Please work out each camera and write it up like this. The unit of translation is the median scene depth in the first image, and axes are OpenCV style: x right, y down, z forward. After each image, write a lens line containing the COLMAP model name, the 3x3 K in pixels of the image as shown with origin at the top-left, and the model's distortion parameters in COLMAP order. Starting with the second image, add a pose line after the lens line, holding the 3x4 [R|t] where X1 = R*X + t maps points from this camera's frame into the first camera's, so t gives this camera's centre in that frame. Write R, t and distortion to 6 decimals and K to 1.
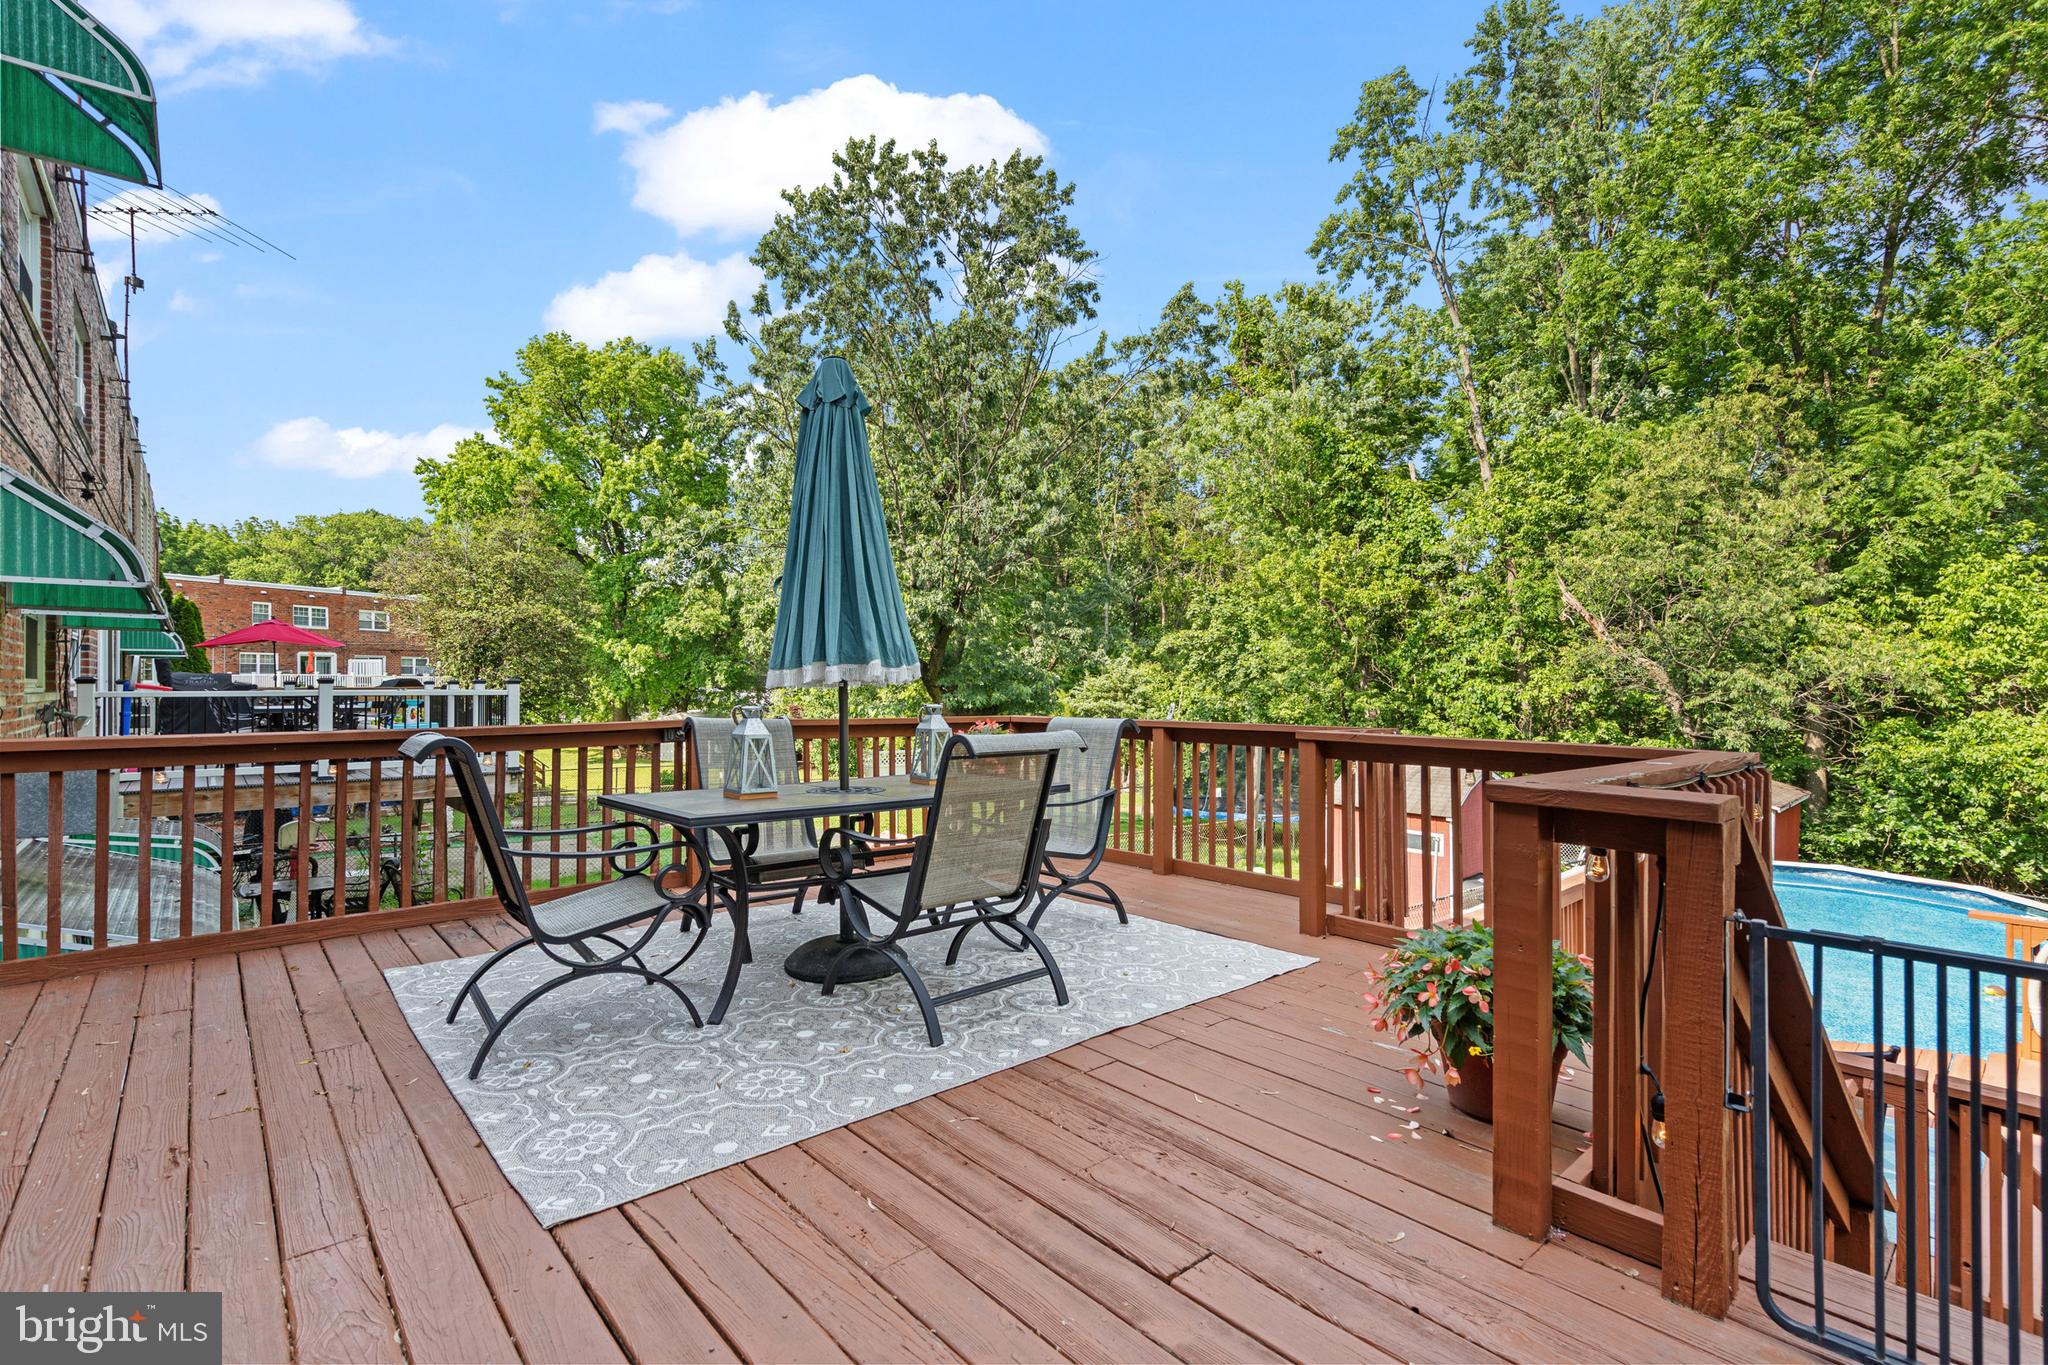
lens RADIAL K [[933.4, 0, 1023.0], [0, 933.4, 679.6], [0, 0, 1]] dist [-0.001076, 0.001195]
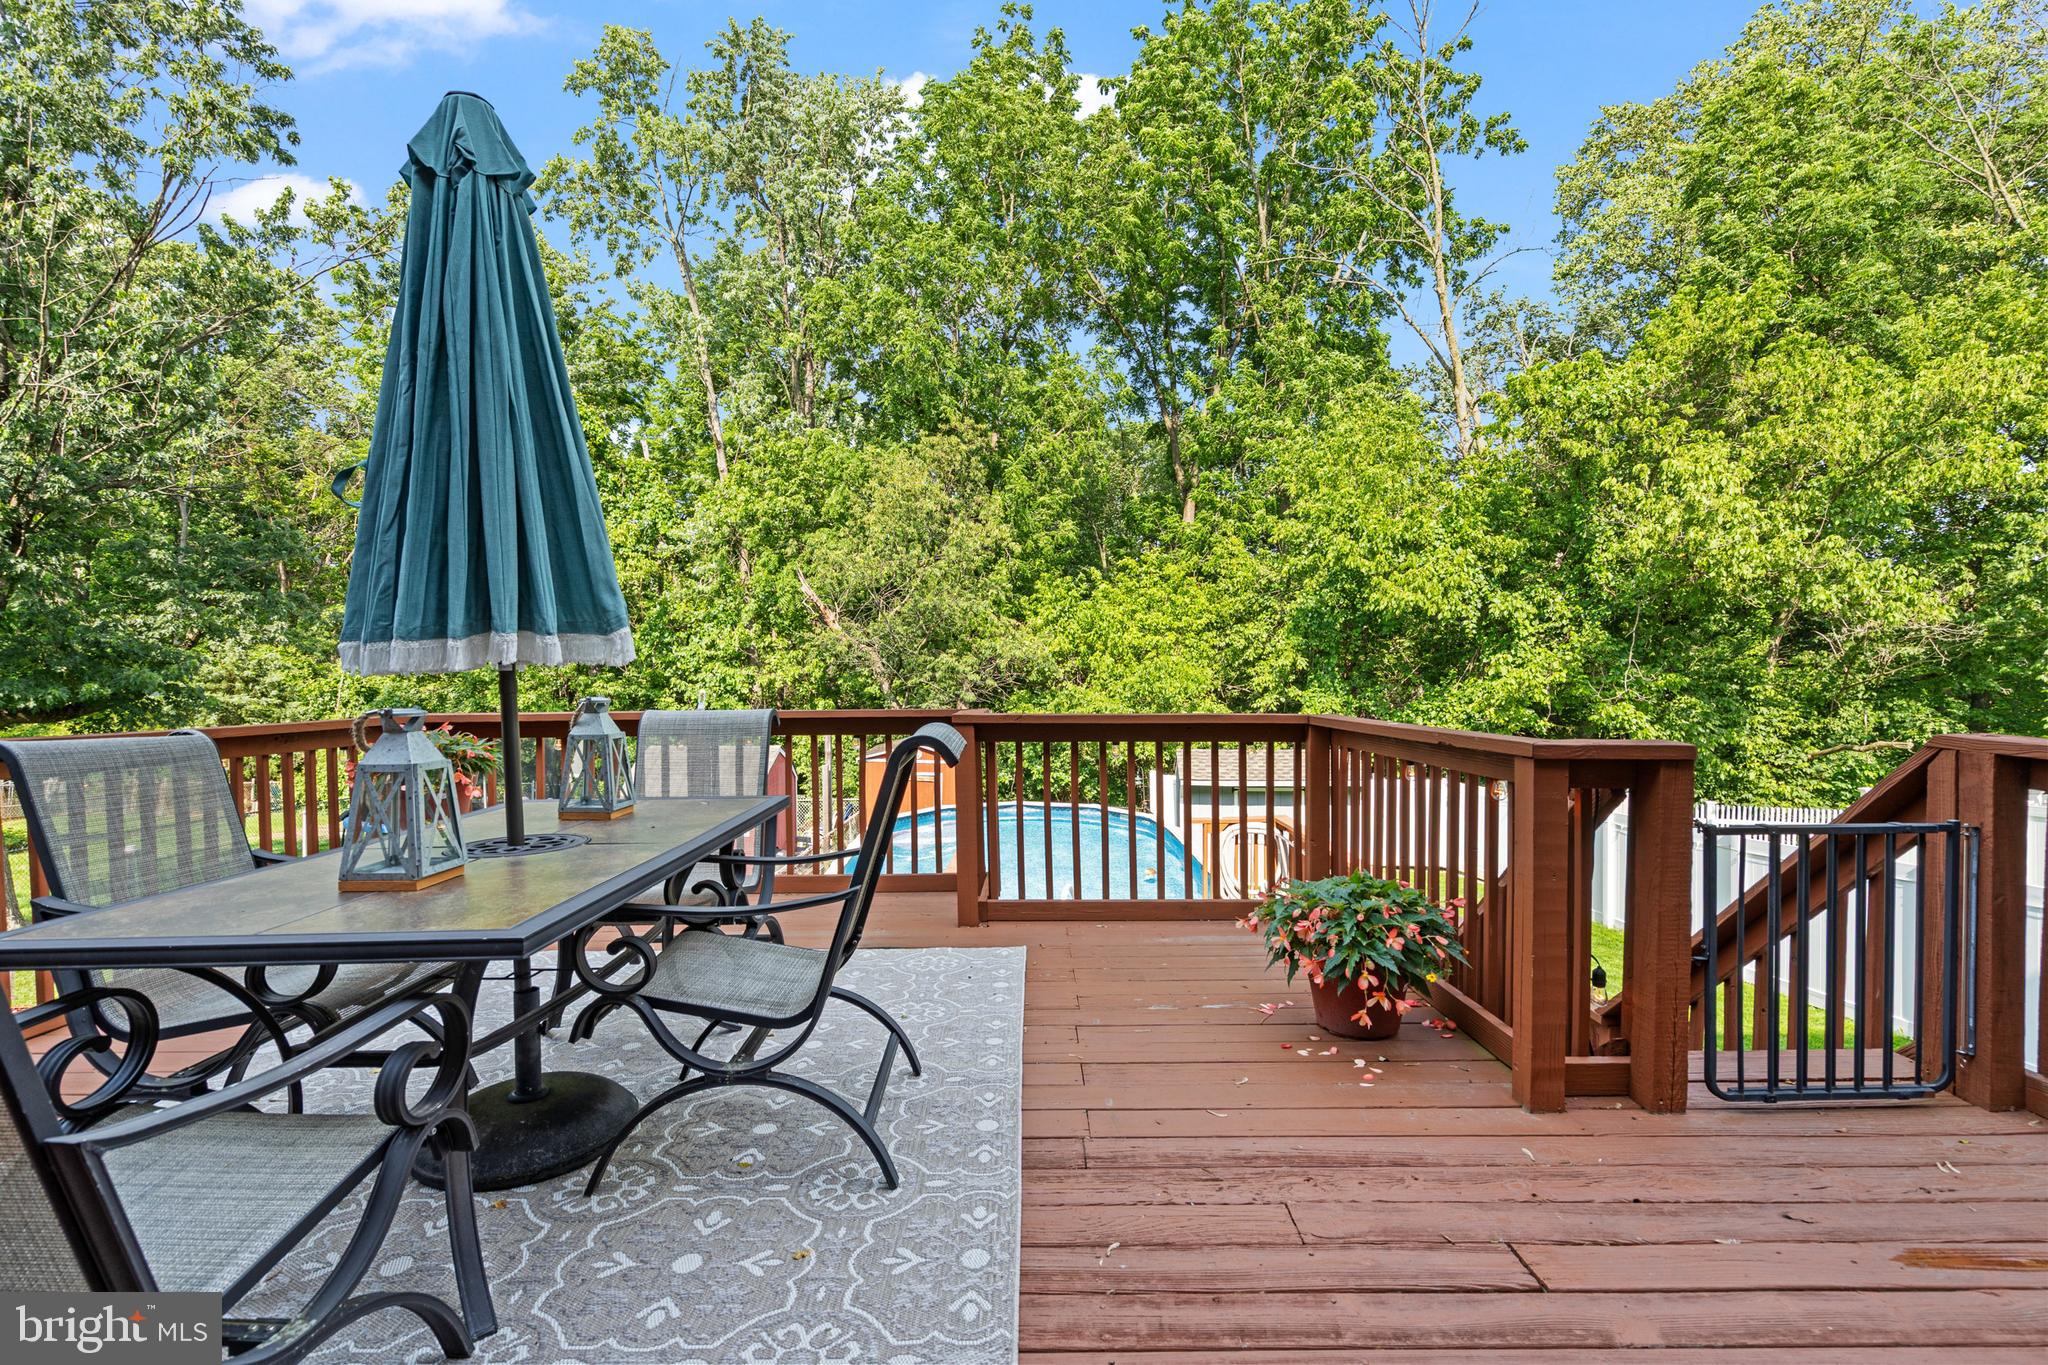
lens RADIAL K [[930.0, 0, 1024.4], [0, 930.0, 680.5], [0, 0, 1]] dist [-0.000788, 0.001272]
pose [[0.656262, -0.014153, 0.754401, -0.090369], [0.000444, 0.999831, 0.018371, 0.000628], [-0.754533, -0.011721, 0.656157, 0.078904]]
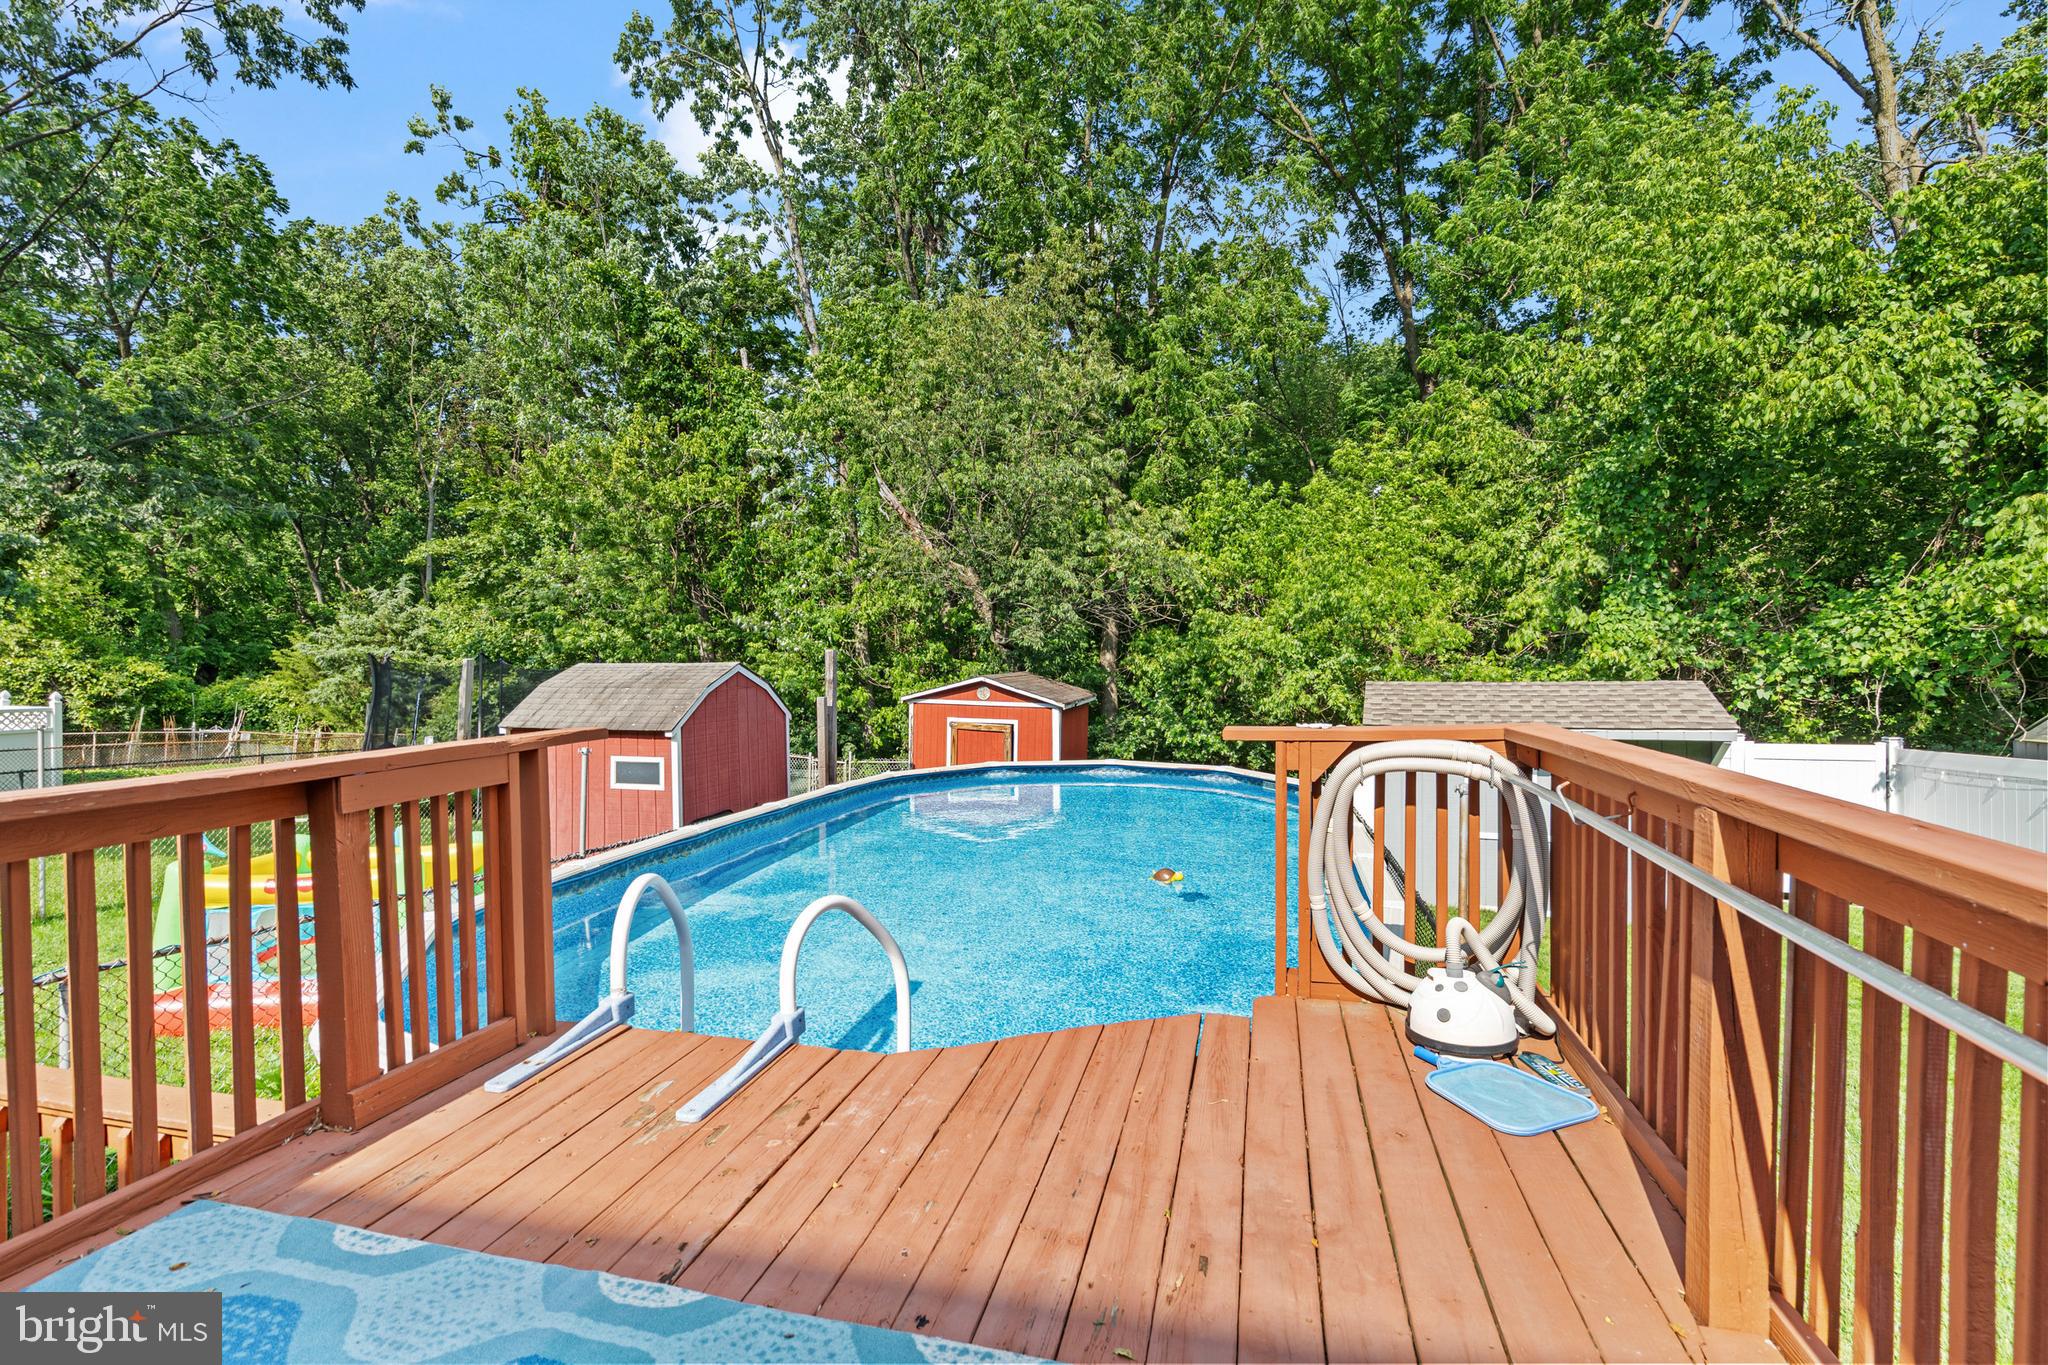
lens RADIAL K [[936.6, 0, 1023.5], [0, 936.6, 680.5], [0, 0, 1]] dist [-0.003405, 0.001102]
pose [[0.826552, -0.015985, 0.562634, 0.210293], [0.002395, 0.999687, 0.024883, 0.069462], [-0.562856, -0.019220, 0.826332, 0.216697]]
